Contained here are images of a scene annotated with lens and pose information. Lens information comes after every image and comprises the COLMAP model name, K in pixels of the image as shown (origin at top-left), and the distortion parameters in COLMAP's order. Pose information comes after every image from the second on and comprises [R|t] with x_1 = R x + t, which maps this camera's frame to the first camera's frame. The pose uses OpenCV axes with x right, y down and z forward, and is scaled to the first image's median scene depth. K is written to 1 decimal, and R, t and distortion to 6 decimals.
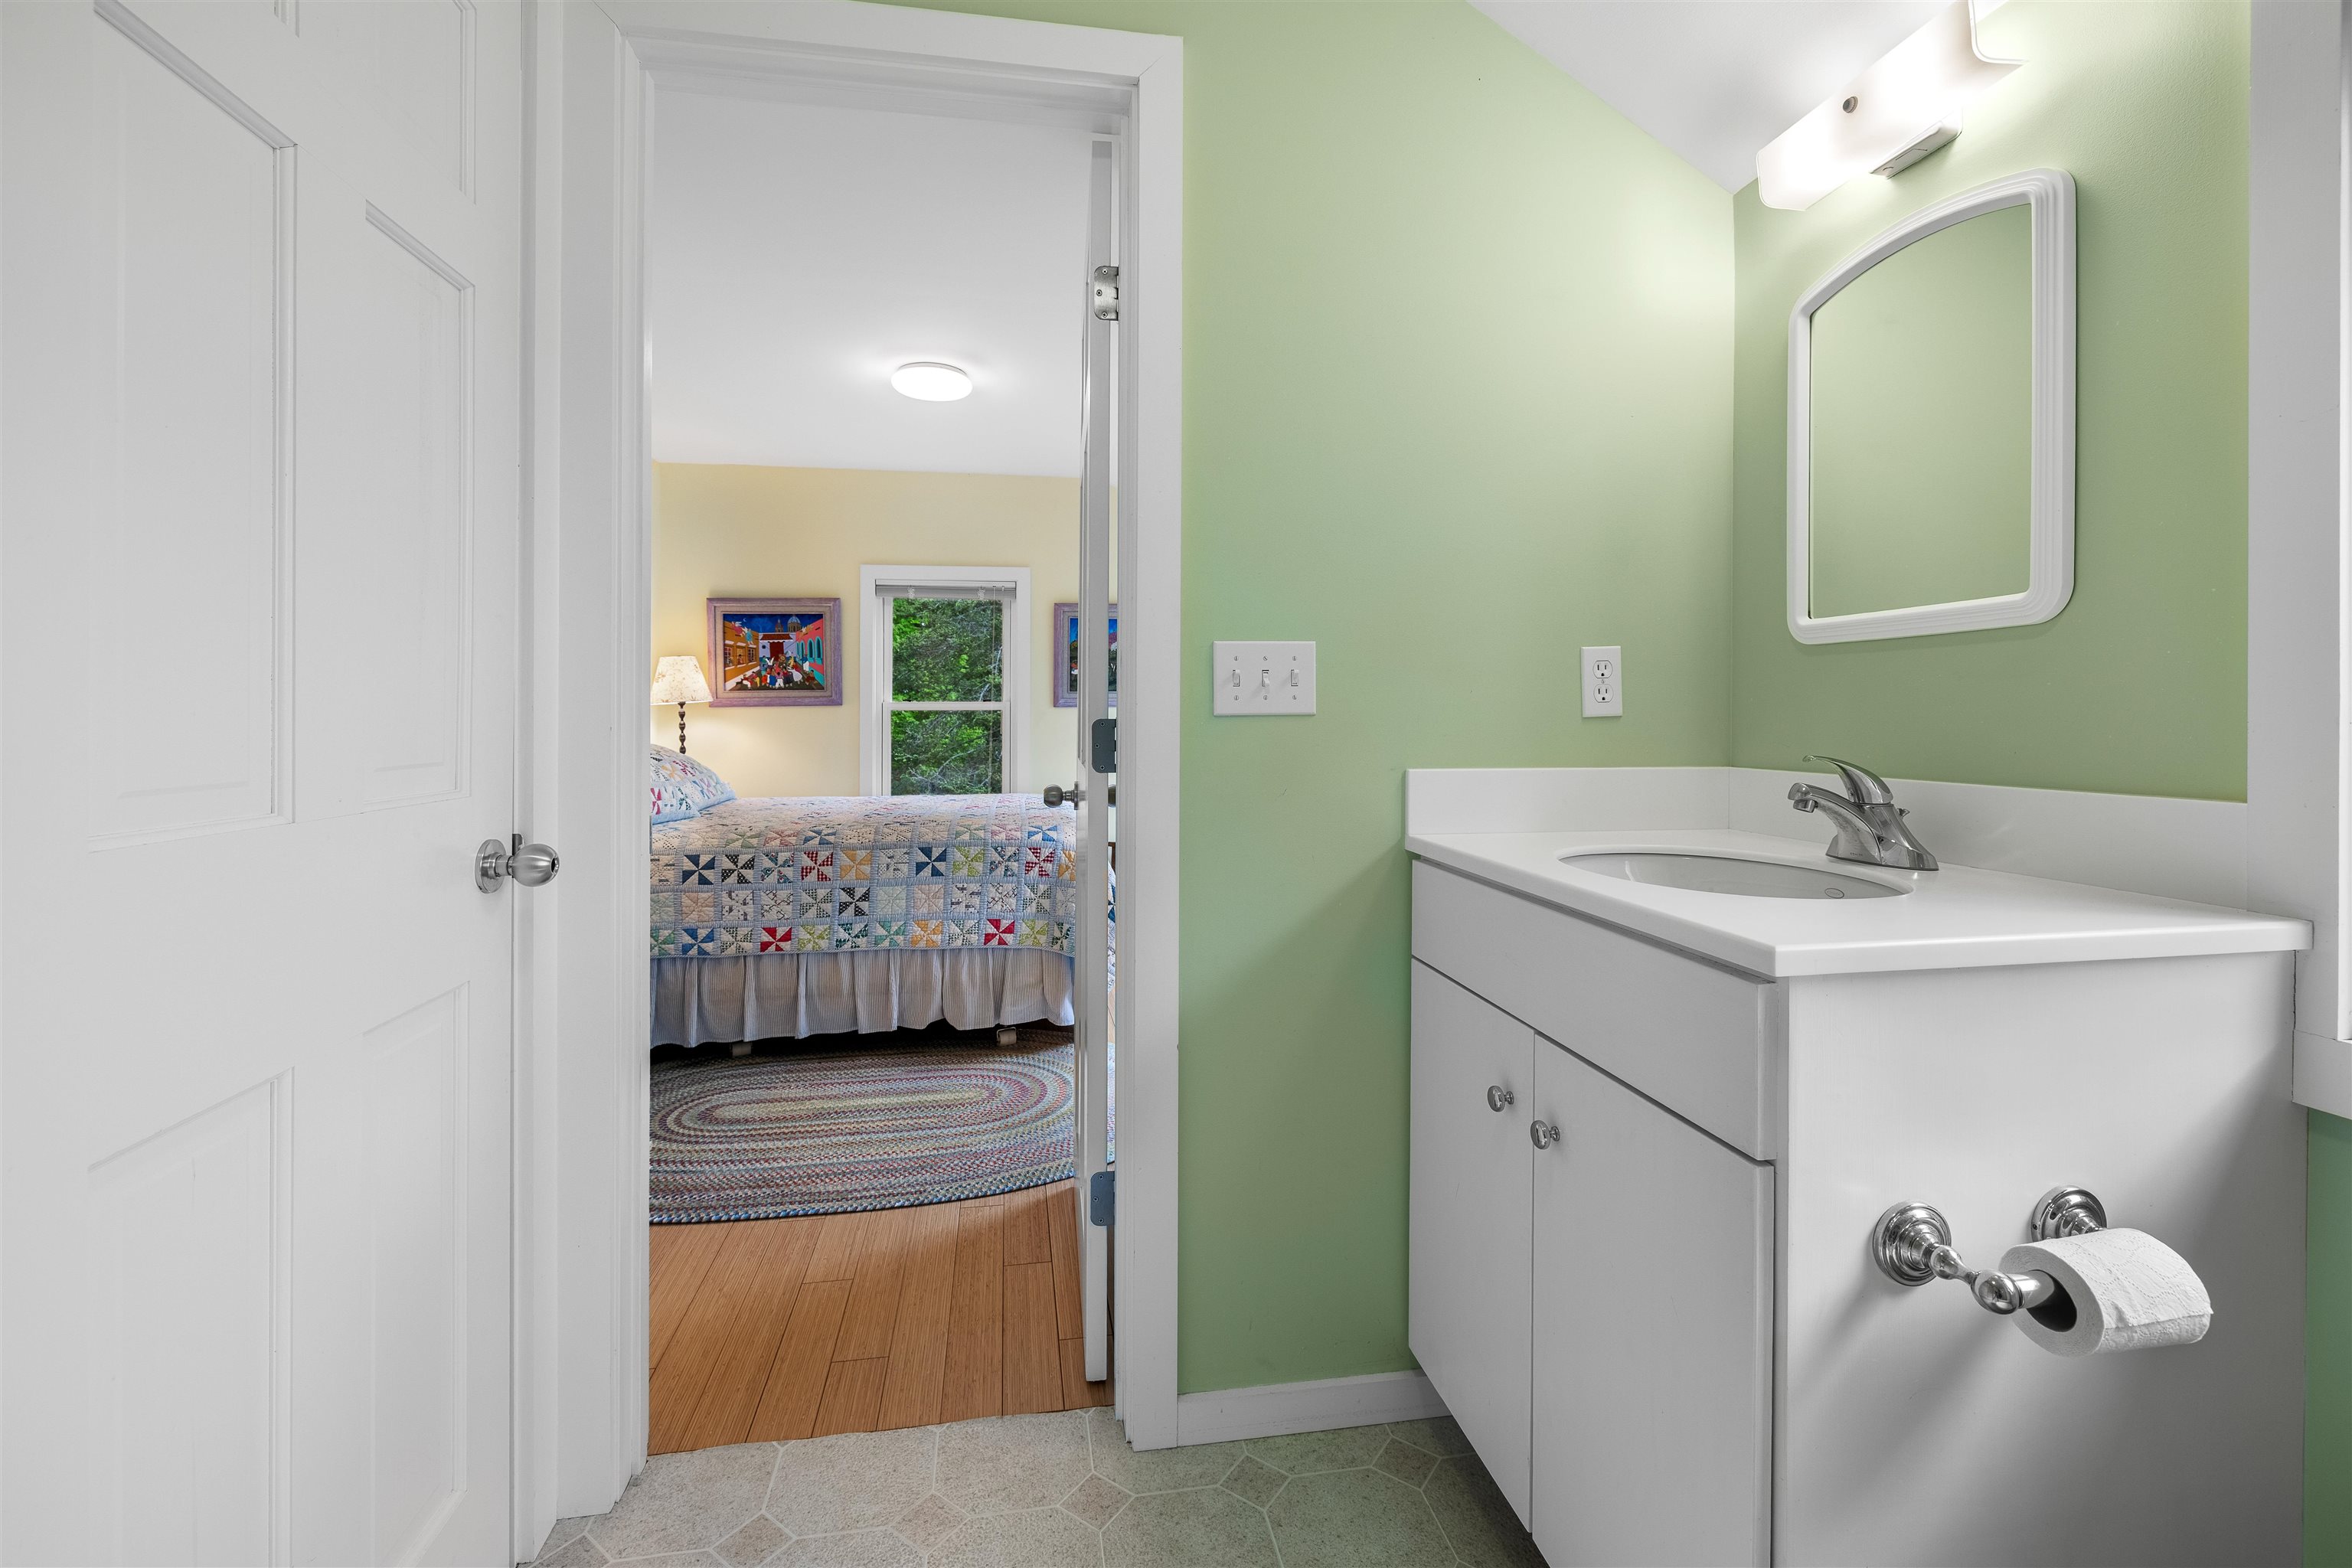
lens RADIAL K [[1015.5, 0, 1180.3], [0, 1015.5, 718.8], [0, 0, 1]] dist [-0.002642, -0.000580]
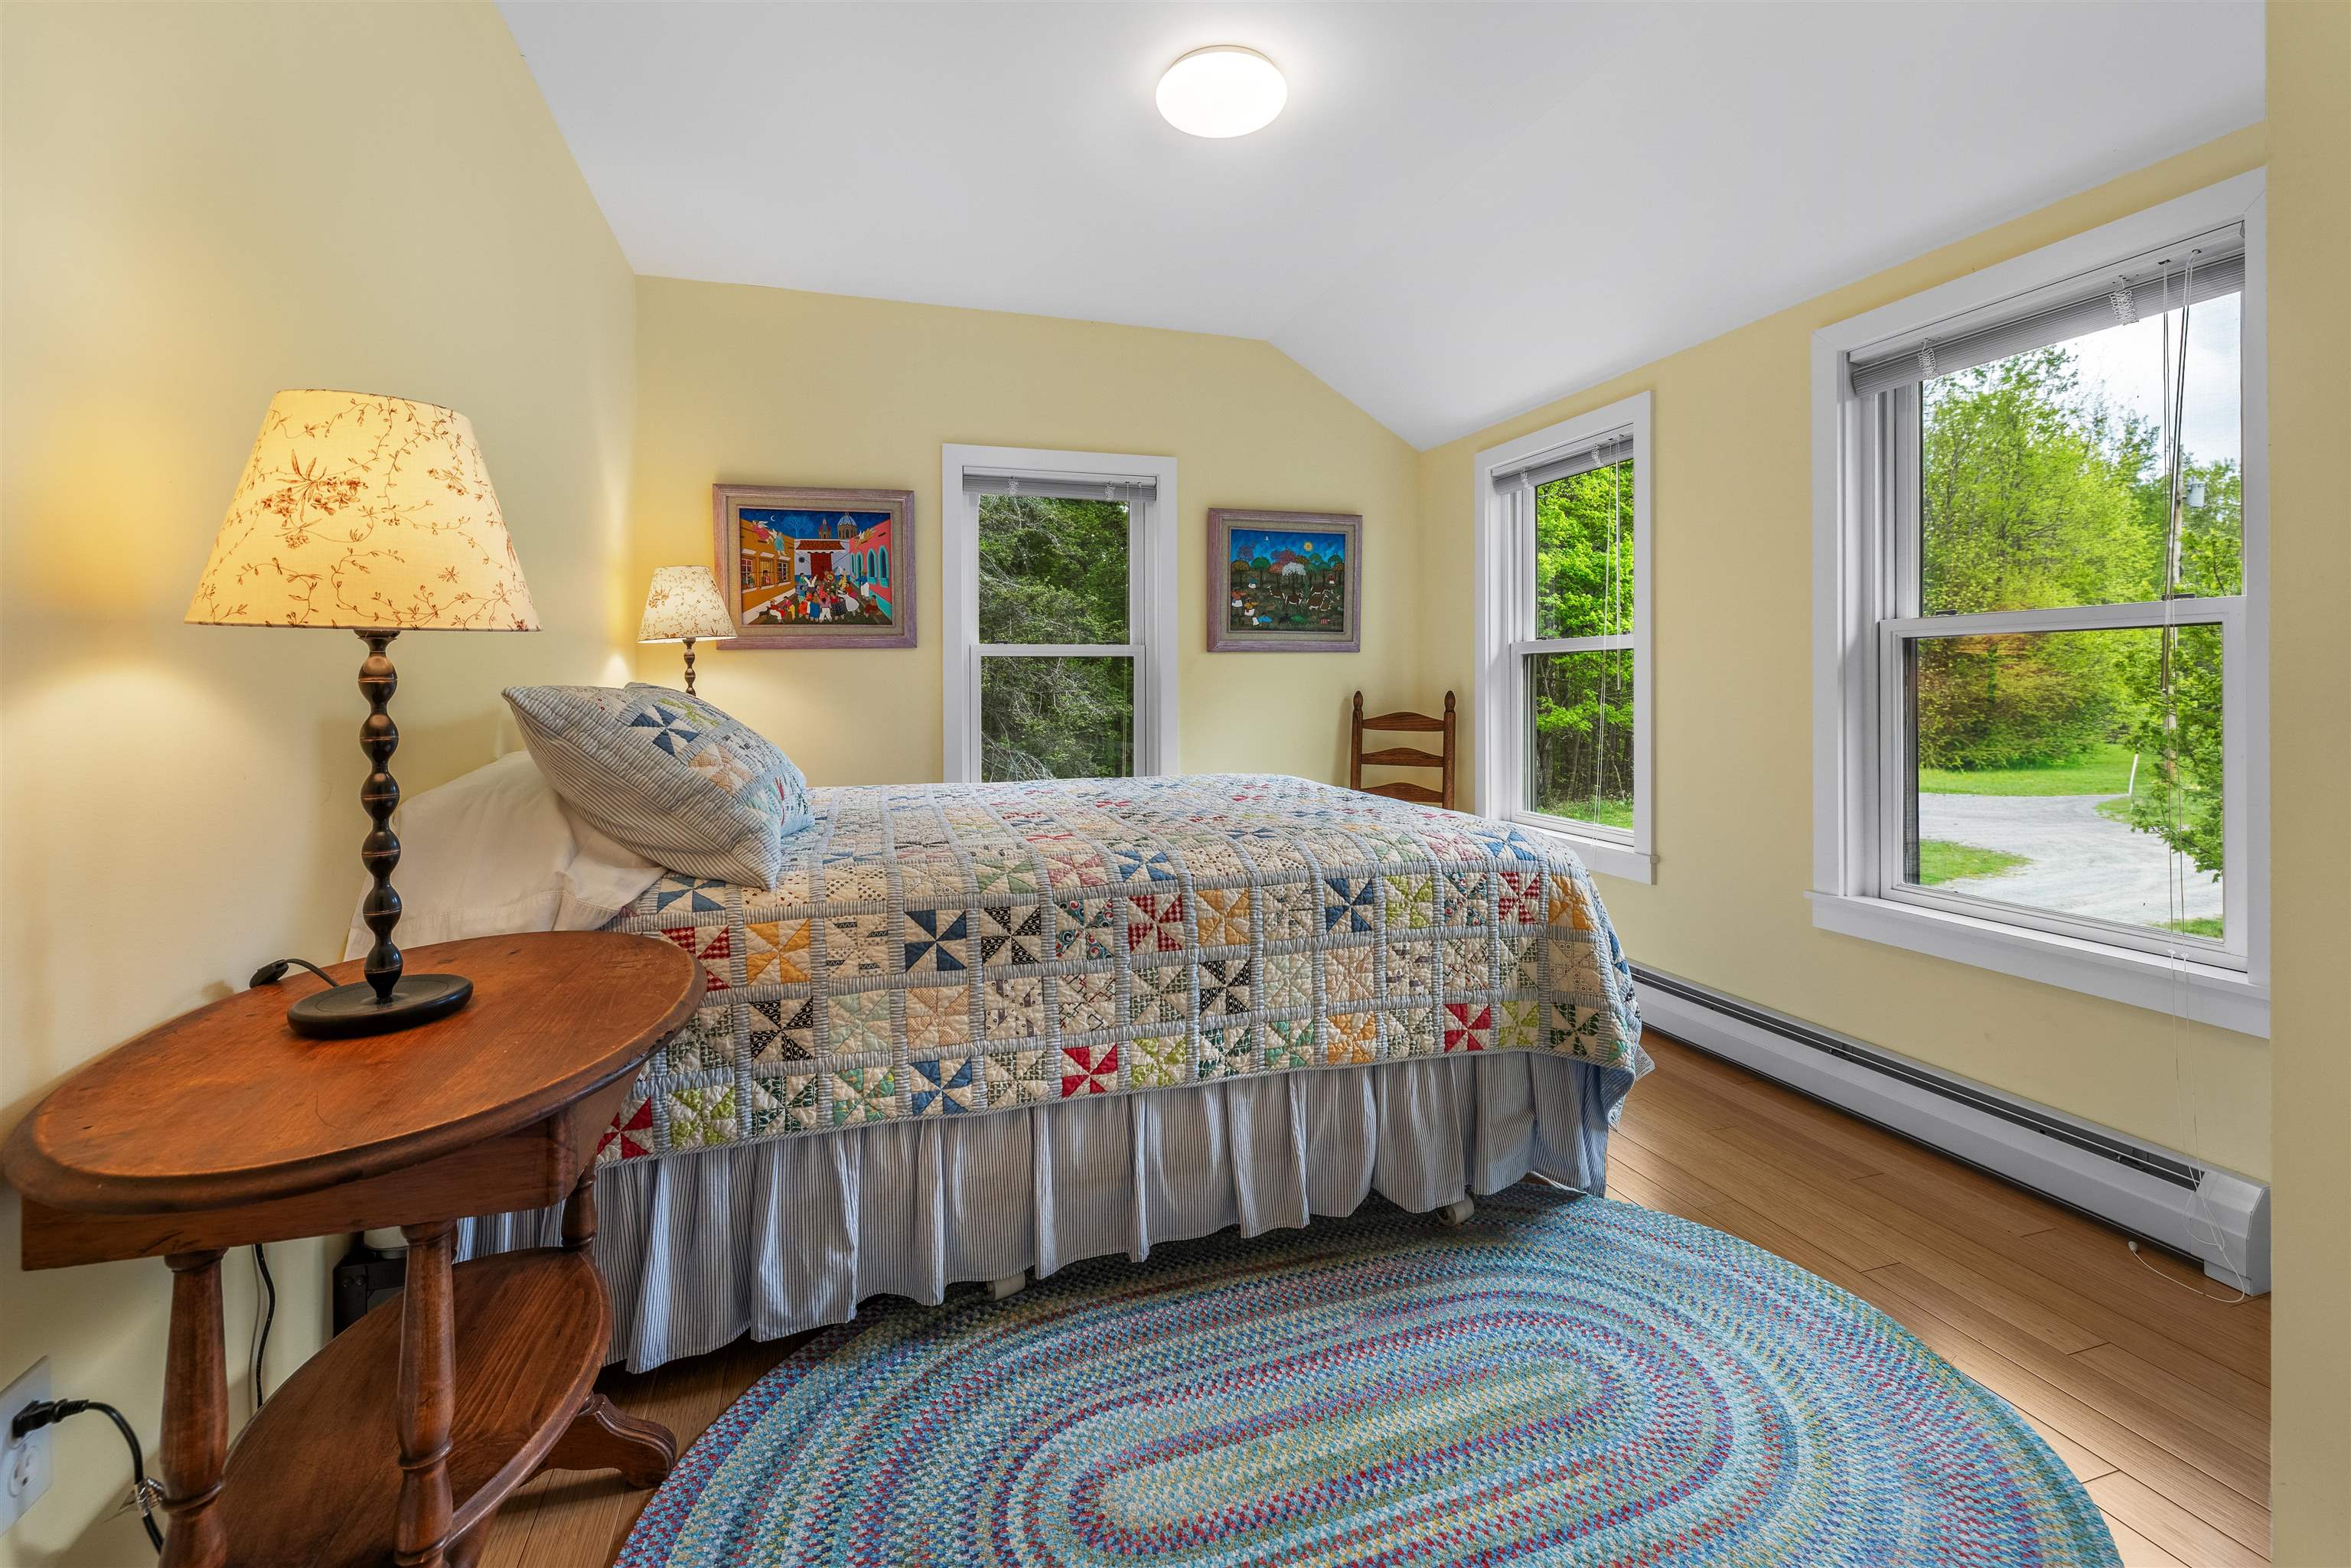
lens RADIAL K [[1015.0, 0, 1174.7], [0, 1015.0, 700.2], [0, 0, 1]] dist [-0.002642, -0.000580]
pose [[0.989485, -0.004144, 0.144574, -0.418856], [0.002663, 0.999942, 0.010436, 0.024829], [-0.144609, -0.009941, 0.989439, 0.476800]]
